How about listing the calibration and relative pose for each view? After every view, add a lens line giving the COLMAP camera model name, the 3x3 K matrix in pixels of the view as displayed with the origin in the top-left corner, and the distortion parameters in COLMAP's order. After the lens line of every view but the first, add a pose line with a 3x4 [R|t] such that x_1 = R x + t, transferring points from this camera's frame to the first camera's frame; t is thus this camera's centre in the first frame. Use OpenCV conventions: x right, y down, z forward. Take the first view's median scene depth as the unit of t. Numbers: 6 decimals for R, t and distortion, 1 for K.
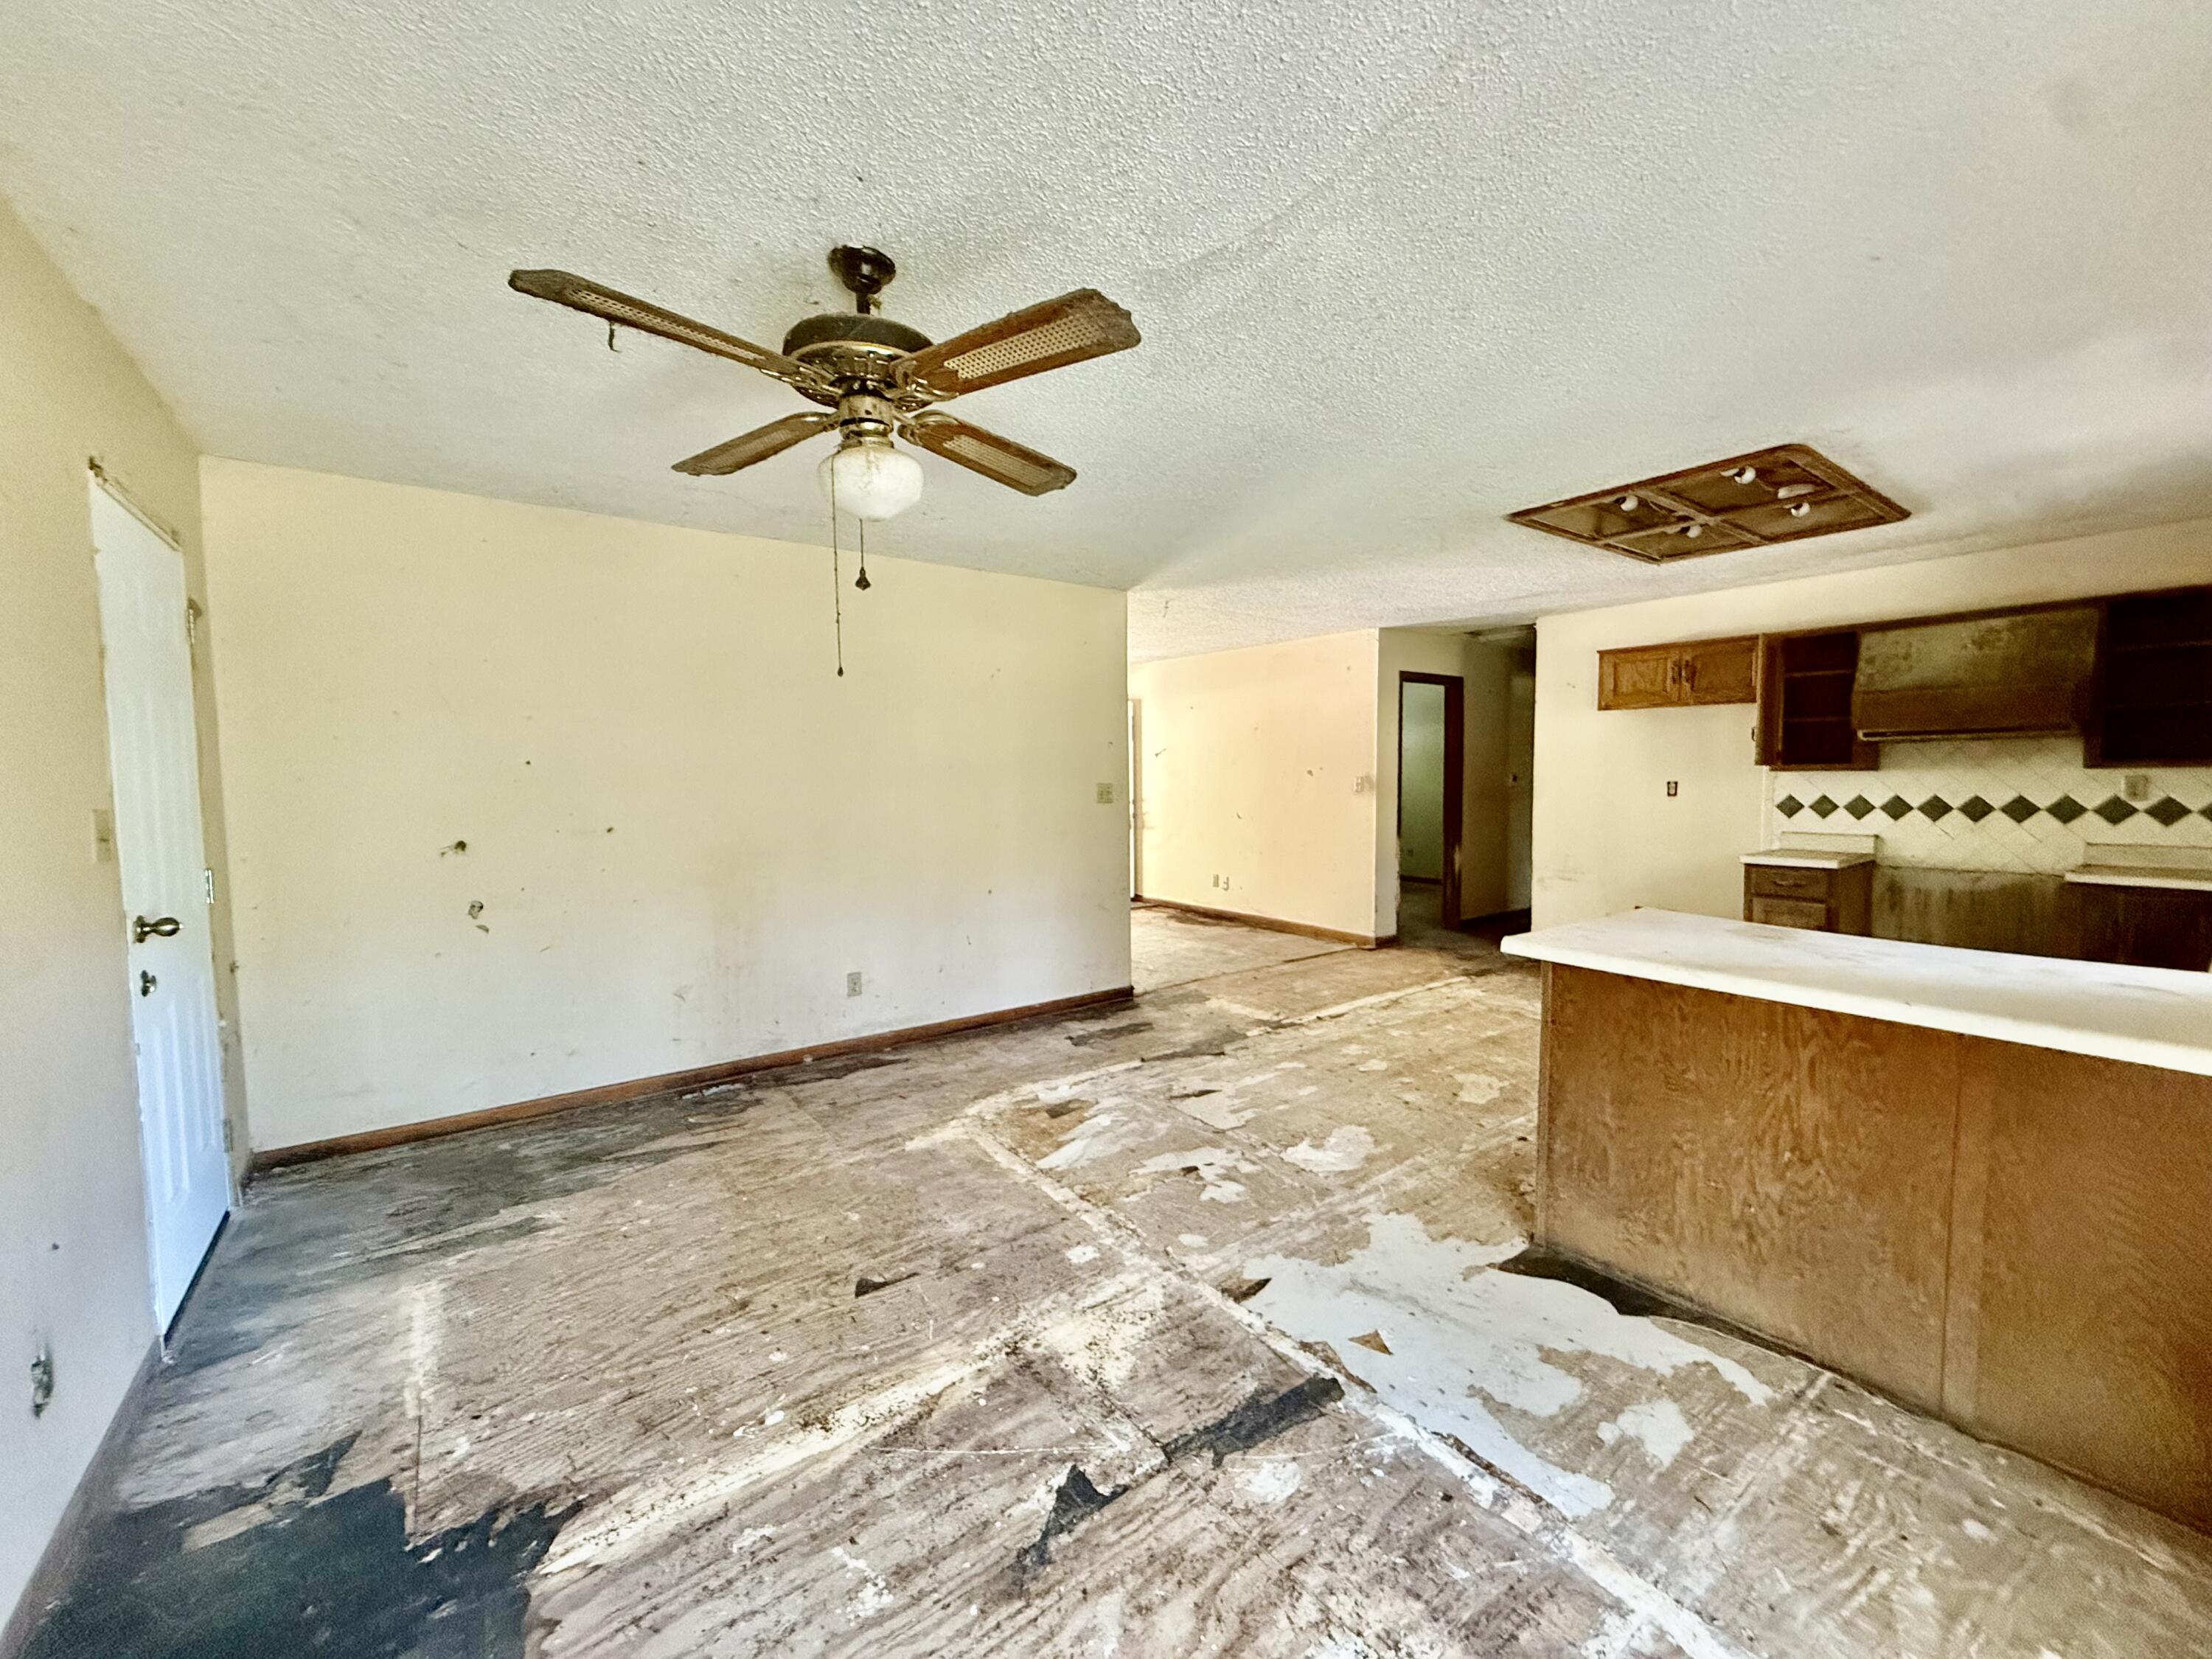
lens RADIAL K [[880.2, 0, 1106.0], [0, 880.2, 830.7], [0, 0, 1]] dist [-0.000092, 0.000179]
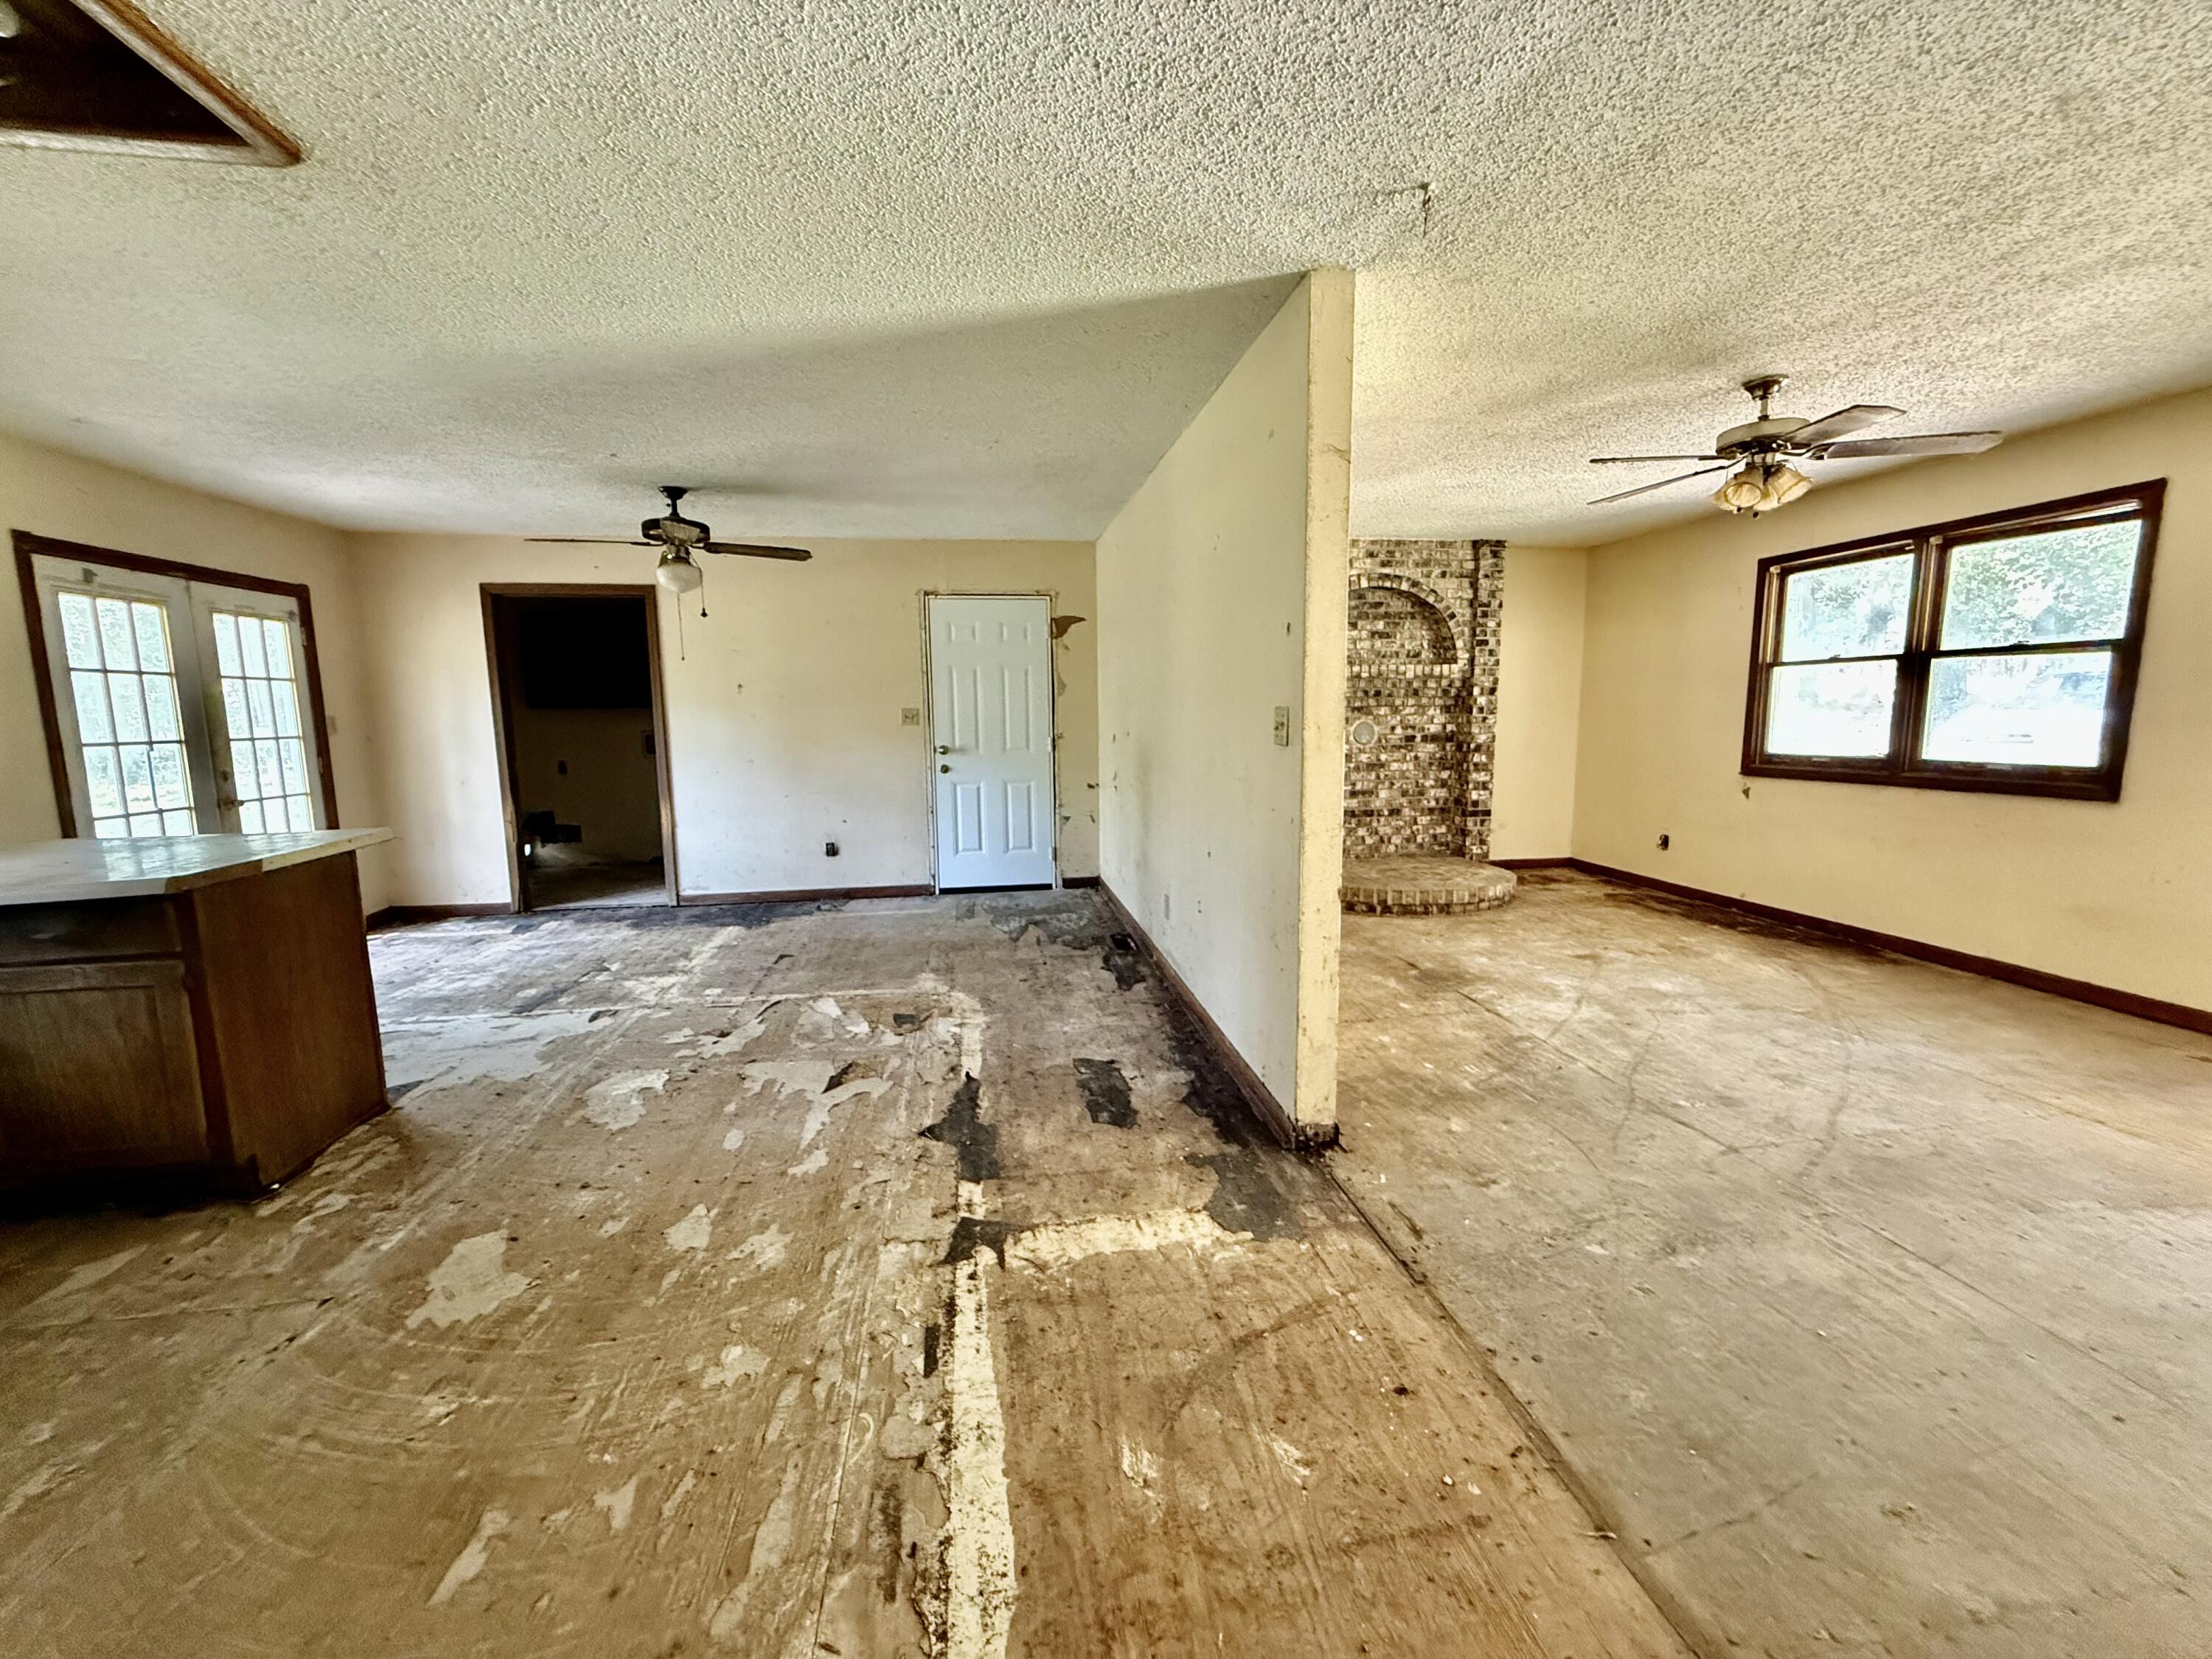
lens RADIAL K [[880.2, 0, 1102.0], [0, 880.2, 825.2], [0, 0, 1]] dist [-0.000092, 0.000179]
pose [[-0.470552, 0.132989, -0.872293, 0.702704], [-0.044112, 0.983795, 0.173785, -0.098962], [0.881269, 0.120253, -0.457060, 1.613723]]
